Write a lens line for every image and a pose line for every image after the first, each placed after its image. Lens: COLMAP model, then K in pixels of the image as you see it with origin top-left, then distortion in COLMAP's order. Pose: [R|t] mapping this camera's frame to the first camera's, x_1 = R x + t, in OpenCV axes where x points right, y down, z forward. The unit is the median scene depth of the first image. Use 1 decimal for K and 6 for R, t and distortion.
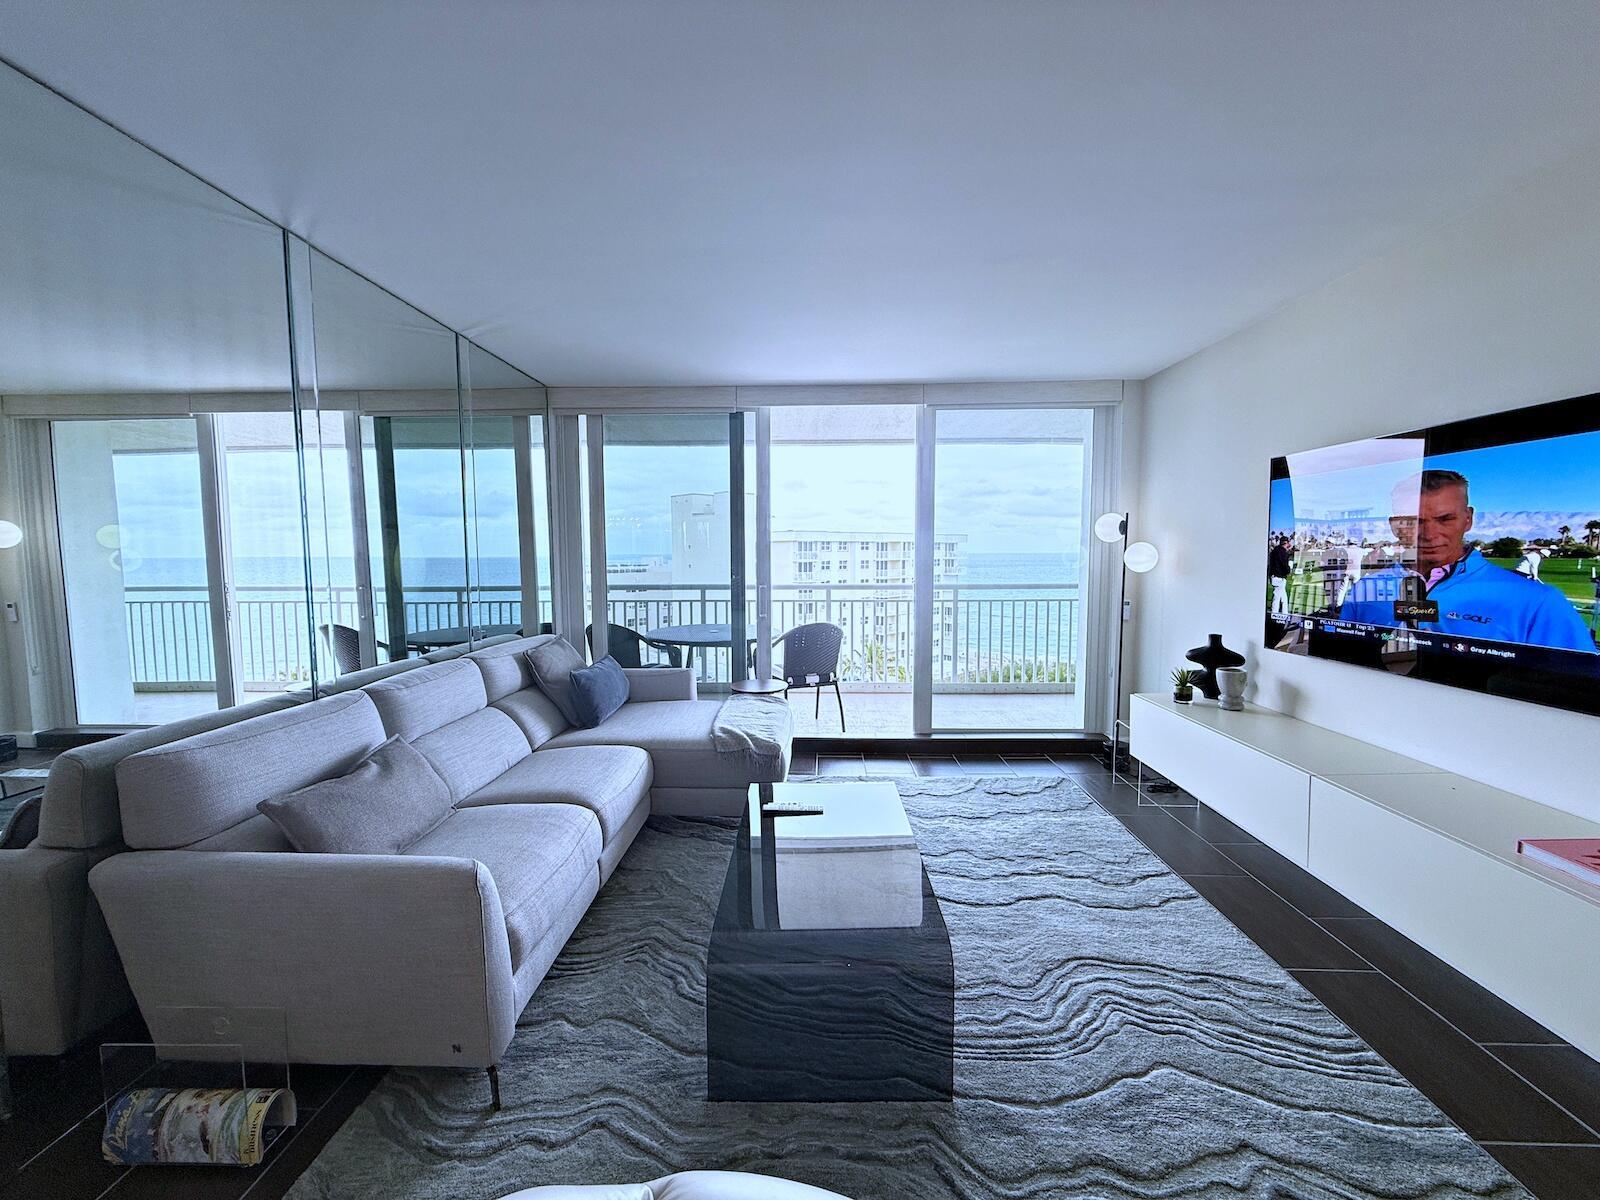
lens RADIAL K [[647.4, 0, 840.4], [0, 647.4, 609.0], [0, 0, 1]] dist [-0.000006, -0.000085]
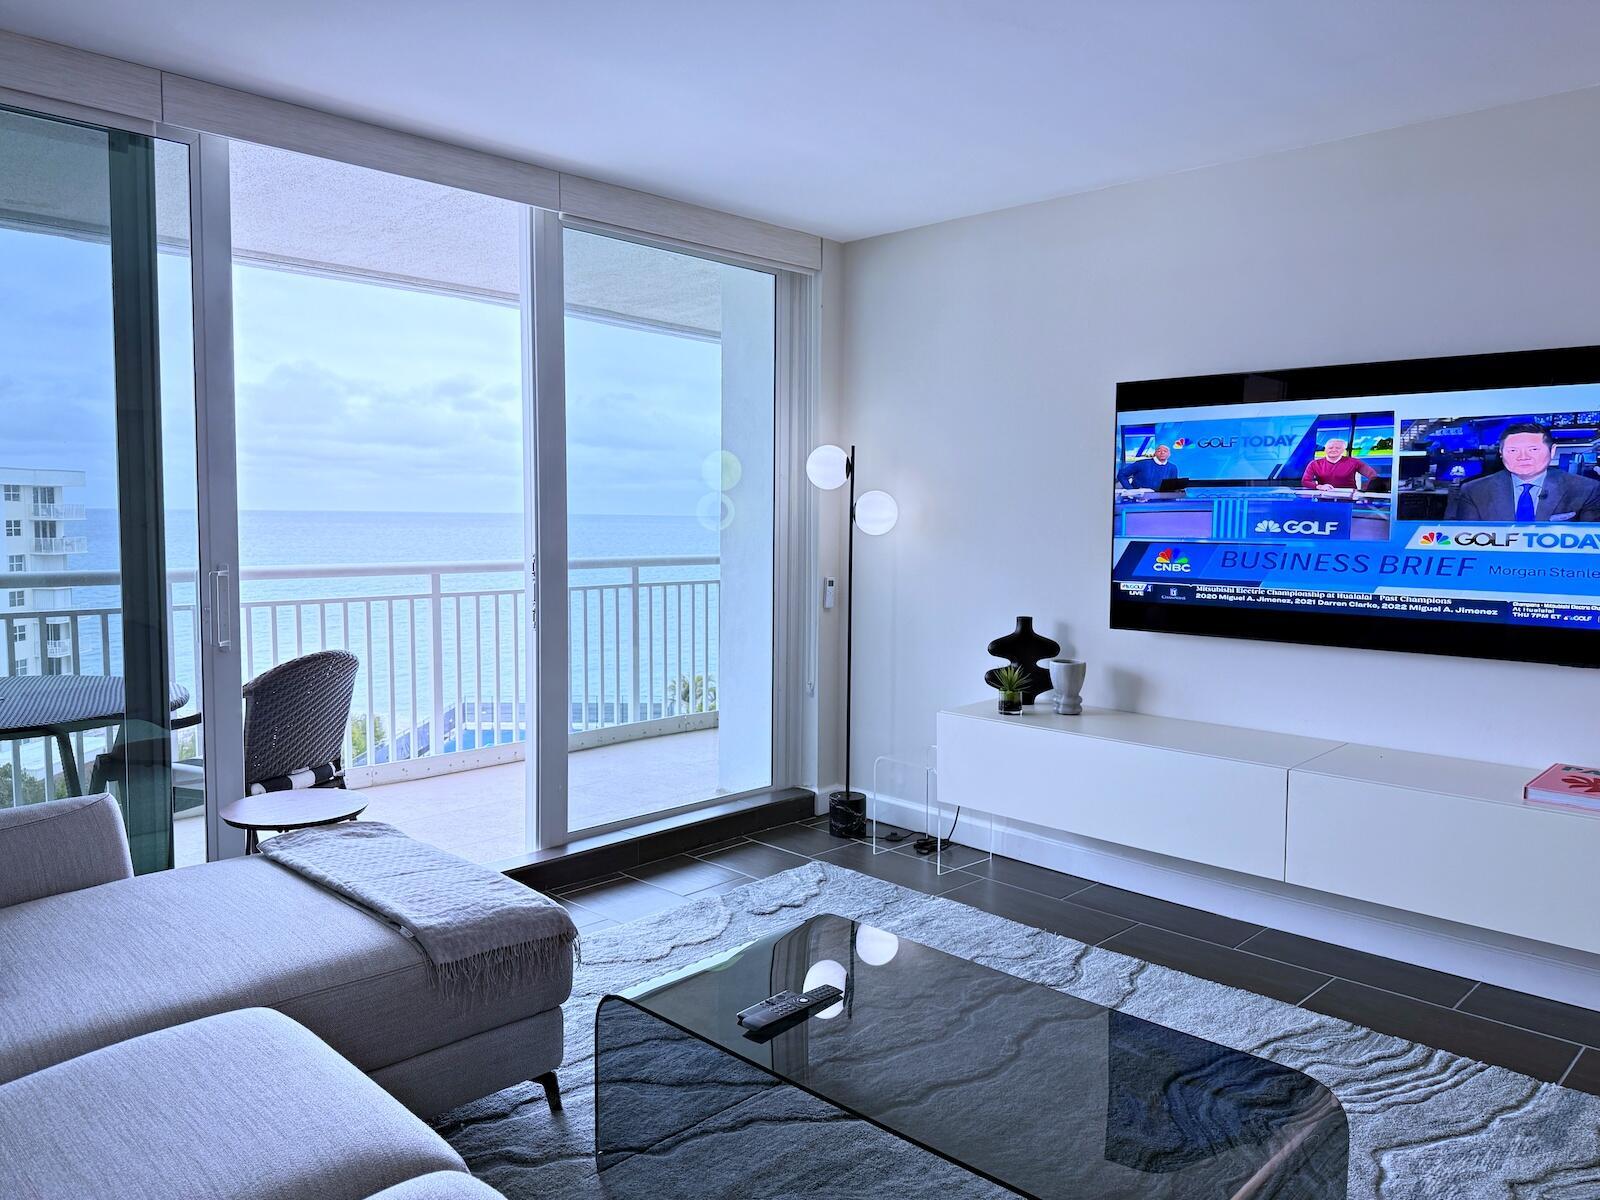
lens RADIAL K [[1129.3, 0, 791.3], [0, 1129.3, 597.2], [0, 0, 1]] dist [0.037562, -0.037533]
pose [[0.681918, -0.039234, 0.730375, -0.480482], [0.050236, 0.998715, 0.006745, -0.004579], [-0.729701, 0.032092, 0.683013, 0.279411]]
